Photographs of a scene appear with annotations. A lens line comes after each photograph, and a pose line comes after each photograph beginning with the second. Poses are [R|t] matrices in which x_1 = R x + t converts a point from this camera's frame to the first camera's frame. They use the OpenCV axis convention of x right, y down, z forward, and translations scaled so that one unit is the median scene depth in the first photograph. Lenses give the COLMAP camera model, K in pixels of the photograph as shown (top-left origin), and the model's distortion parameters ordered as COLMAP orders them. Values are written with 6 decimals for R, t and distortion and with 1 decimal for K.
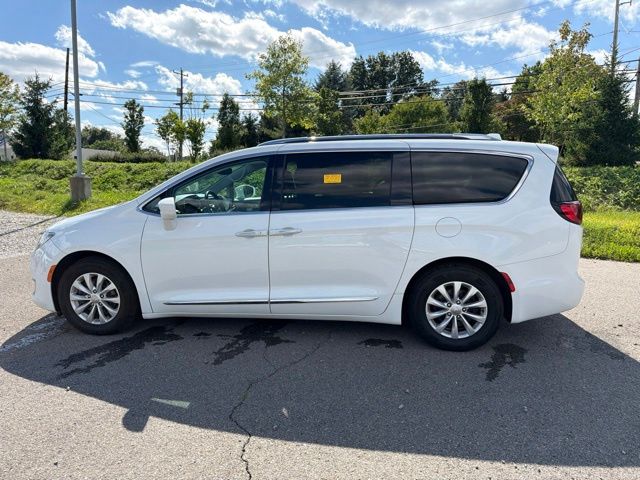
lens RADIAL K [[474.8, 0, 306.1], [0, 474.8, 241.8], [0, 0, 1]] dist [0.002975, -0.006088]
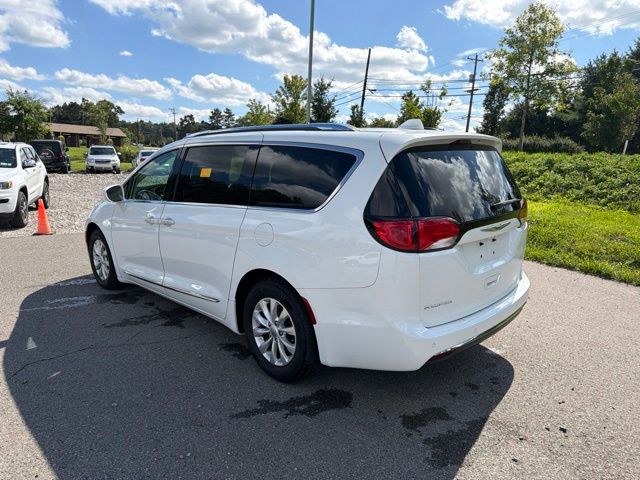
lens RADIAL K [[461.3, 0, 316.5], [0, 461.3, 242.2], [0, 0, 1]] dist [-0.001445, -0.005103]
pose [[0.779703, 0.118894, -0.614758, 0.220506], [-0.098914, 0.992867, 0.066567, -0.019606], [0.618287, 0.008906, 0.785902, 0.101454]]
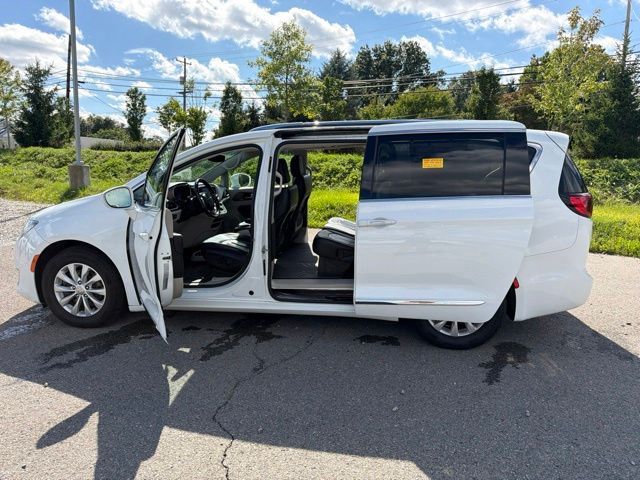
lens RADIAL K [[474.8, 0, 306.1], [0, 474.8, 241.8], [0, 0, 1]] dist [0.002975, -0.006088]
pose [[0.999910, 0.009930, -0.008996, 0.005734], [-0.009761, 0.999779, 0.018631, -0.000141], [0.009179, -0.018542, 0.999786, 0.012490]]
